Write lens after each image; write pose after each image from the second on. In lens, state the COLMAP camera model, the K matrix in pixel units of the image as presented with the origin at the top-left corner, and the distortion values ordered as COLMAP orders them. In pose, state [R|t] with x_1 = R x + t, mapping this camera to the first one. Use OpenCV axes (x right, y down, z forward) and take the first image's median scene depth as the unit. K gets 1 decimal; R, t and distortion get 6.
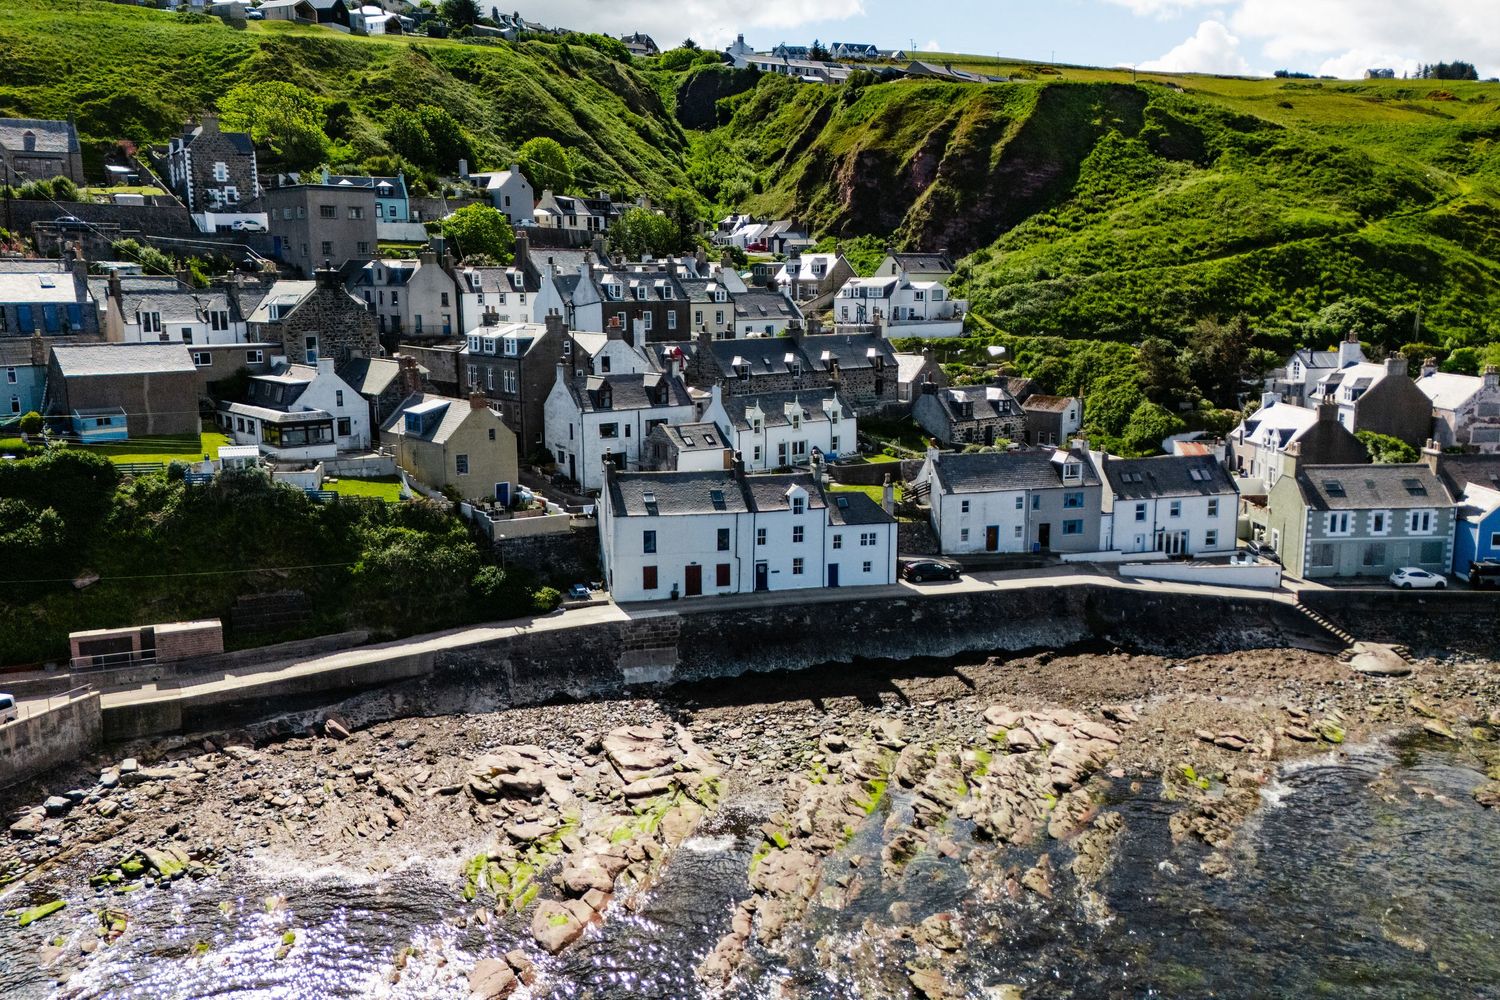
lens RADIAL K [[1295.0, 0, 758.8], [0, 1295.0, 509.4], [0, 0, 1]] dist [0.111079, -0.156018]
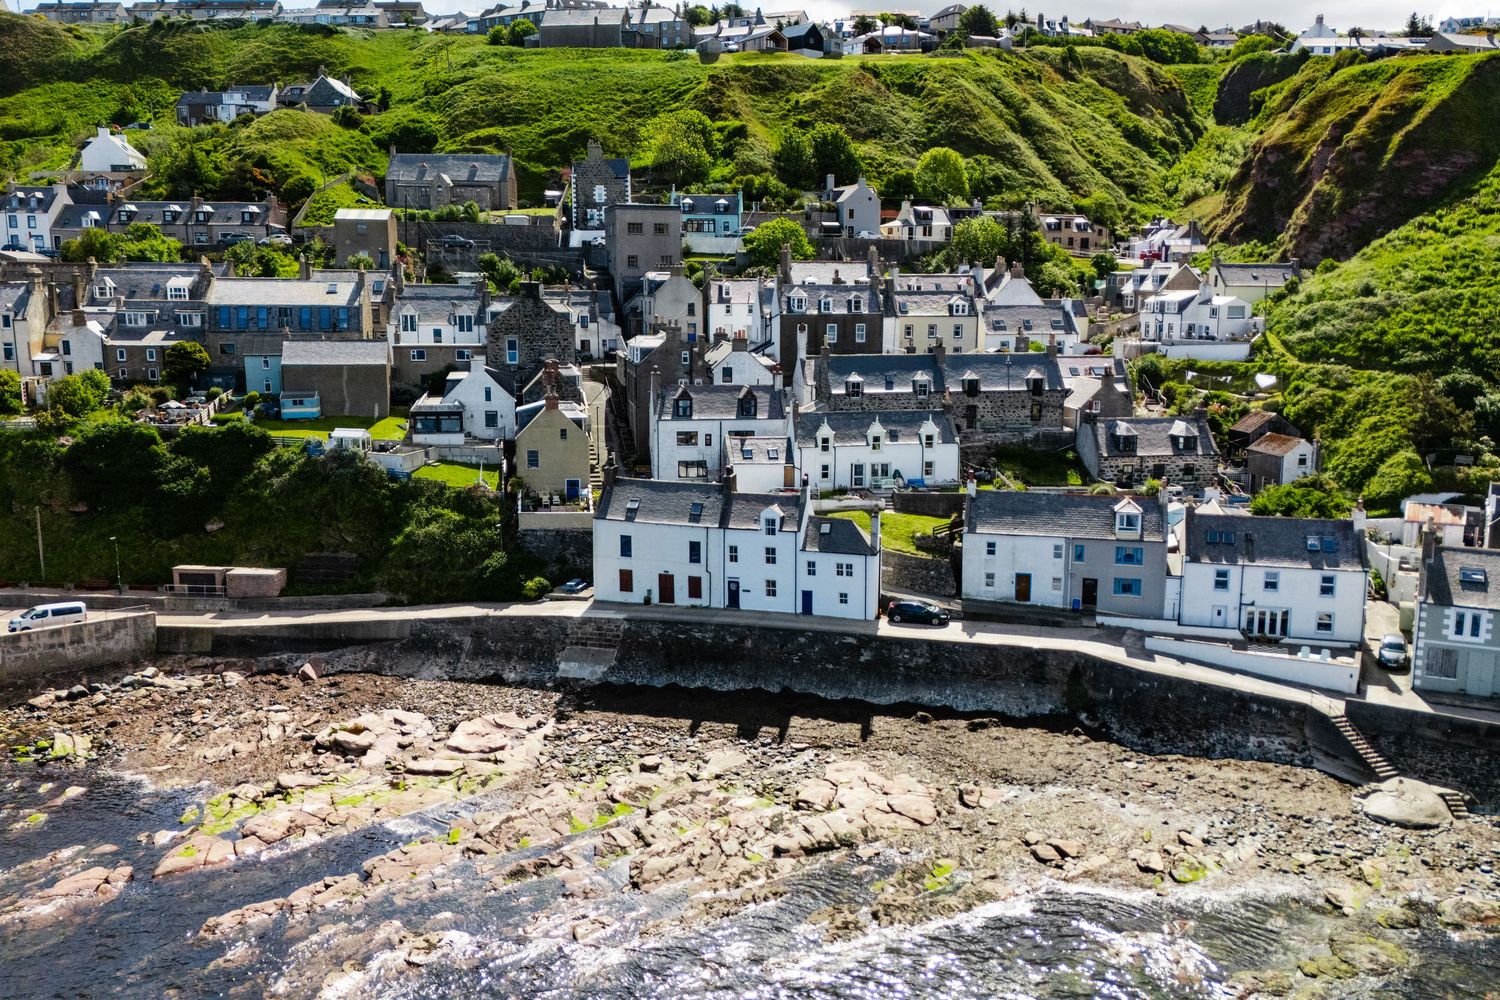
lens RADIAL K [[1295.0, 0, 758.8], [0, 1295.0, 509.4], [0, 0, 1]] dist [0.111079, -0.156018]
pose [[0.868815, 0.095834, -0.485774, 0.488058], [-0.097237, 0.995009, 0.022386, -0.036282], [0.485495, 0.027786, 0.873798, 0.135763]]
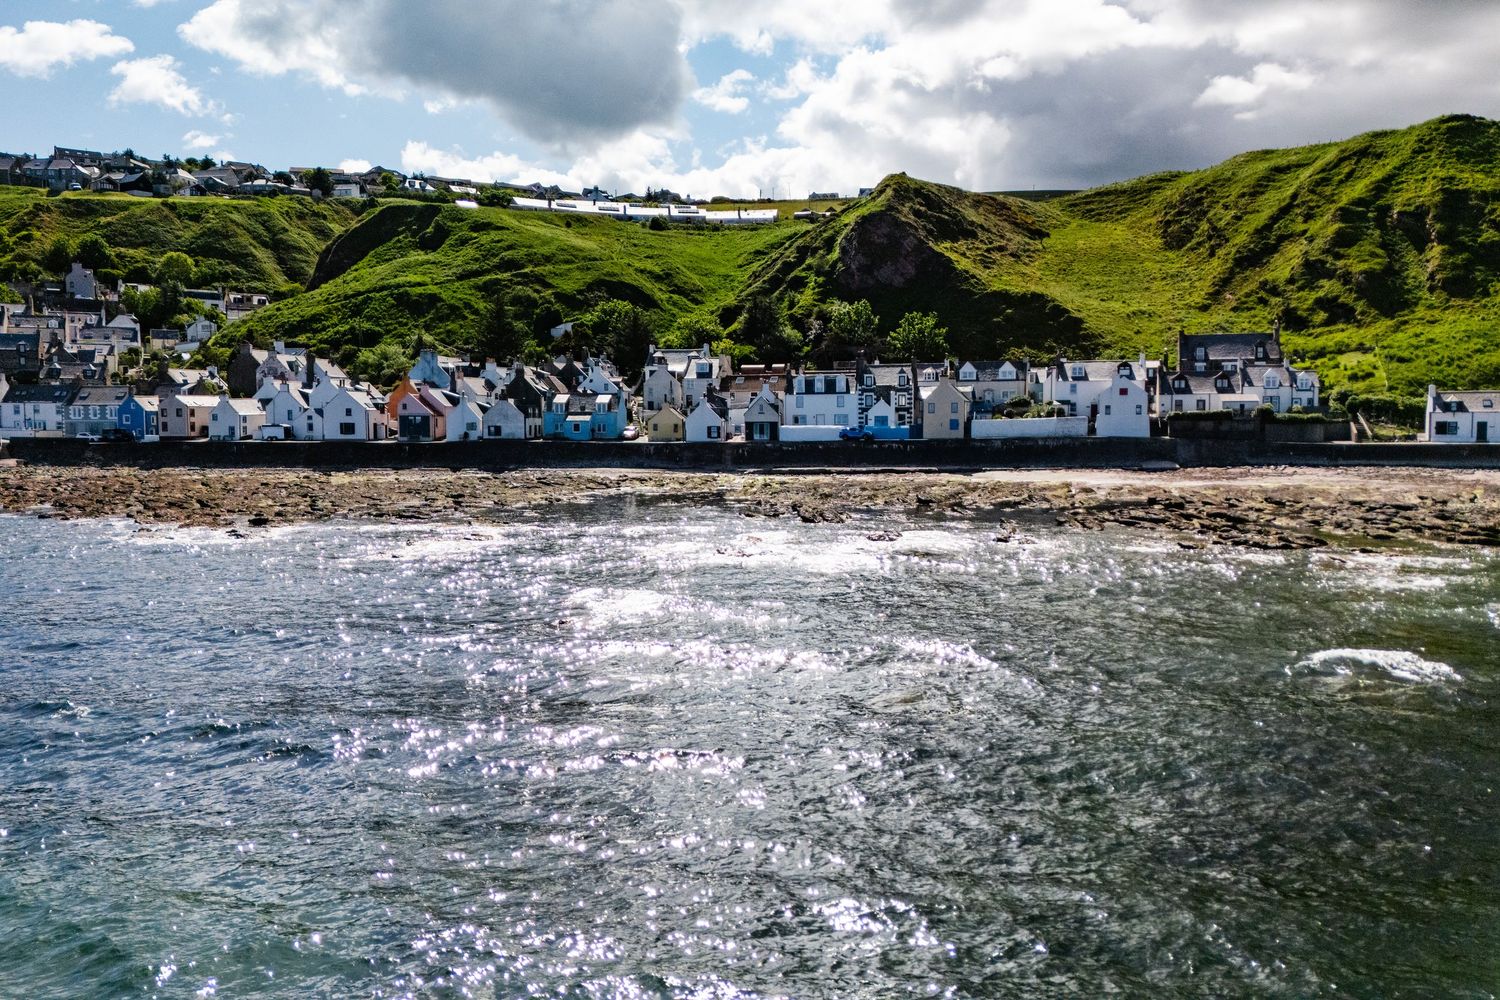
lens RADIAL K [[1285.1, 0, 758.8], [0, 1285.1, 535.5], [0, 0, 1]] dist [0.105078, -0.129276]
pose [[0.950411, 0.030234, -0.309524, 2.166236], [-0.058986, 0.994722, -0.083959, 0.321296], [0.305351, 0.098053, 0.947178, -0.544306]]
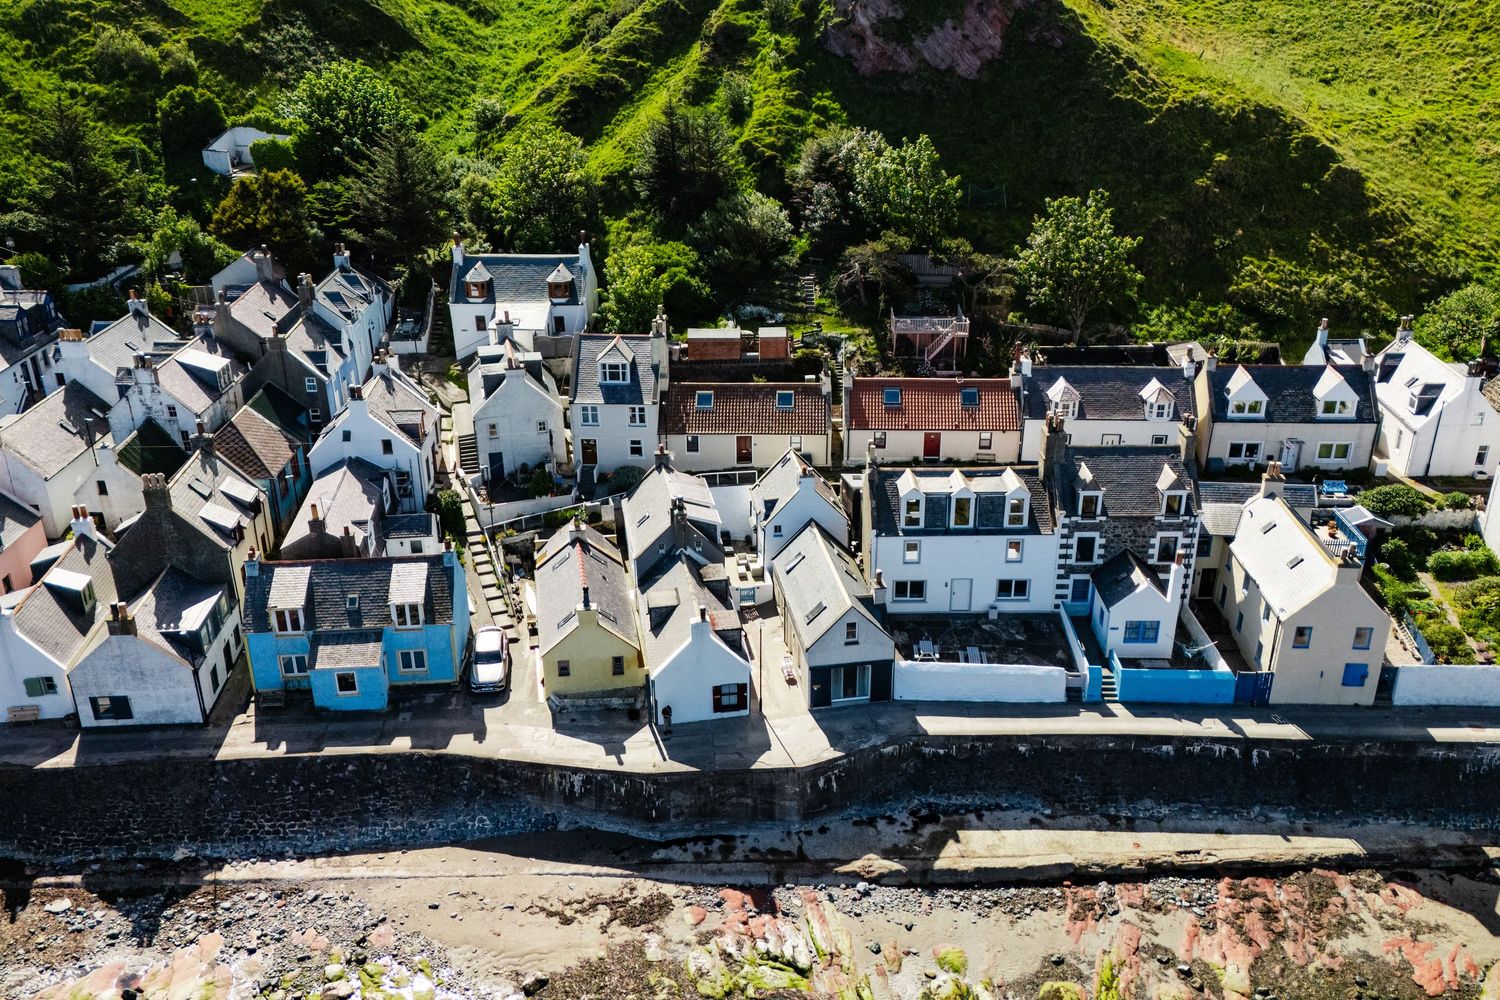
lens RADIAL K [[1294.1, 0, 757.2], [0, 1294.1, 516.5], [0, 0, 1]] dist [0.072231, -0.068912]
pose [[0.995272, 0.042612, -0.087276, 1.623833], [-0.019009, 0.966698, 0.255211, -0.235011], [0.095244, -0.252346, 0.962938, 0.468254]]
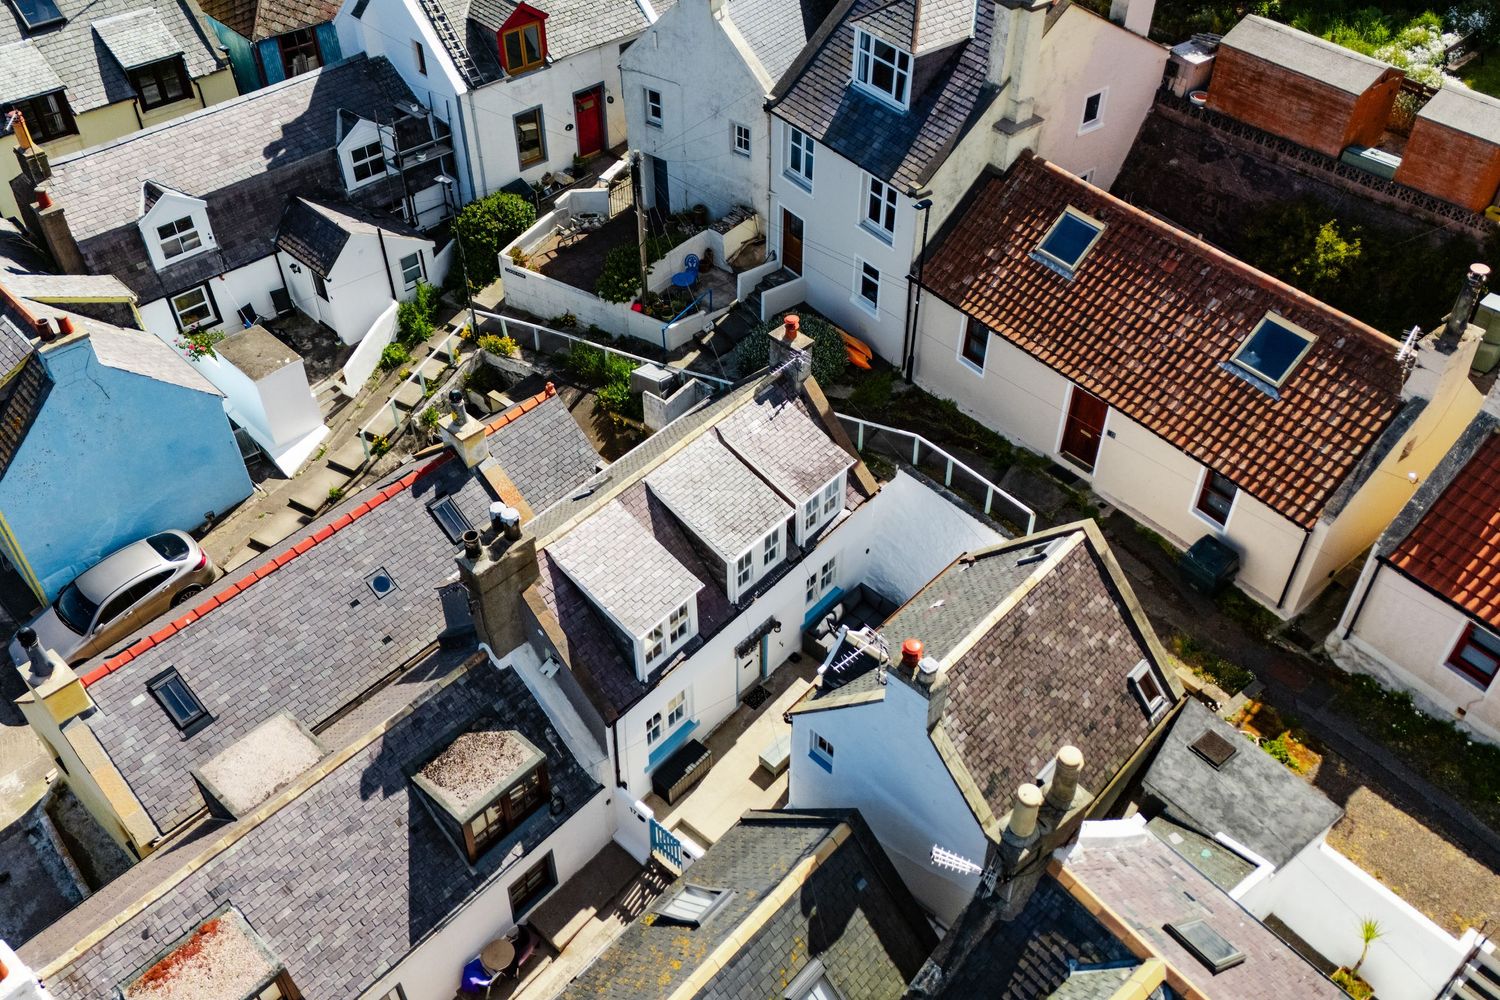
lens RADIAL K [[1294.1, 0, 757.2], [0, 1294.1, 516.5], [0, 0, 1]] dist [0.072231, -0.068912]
pose [[0.551799, 0.575603, -0.603490, 1.684205], [-0.154623, 0.781693, 0.604192, -0.206148], [0.819518, -0.240079, 0.520338, 1.100537]]
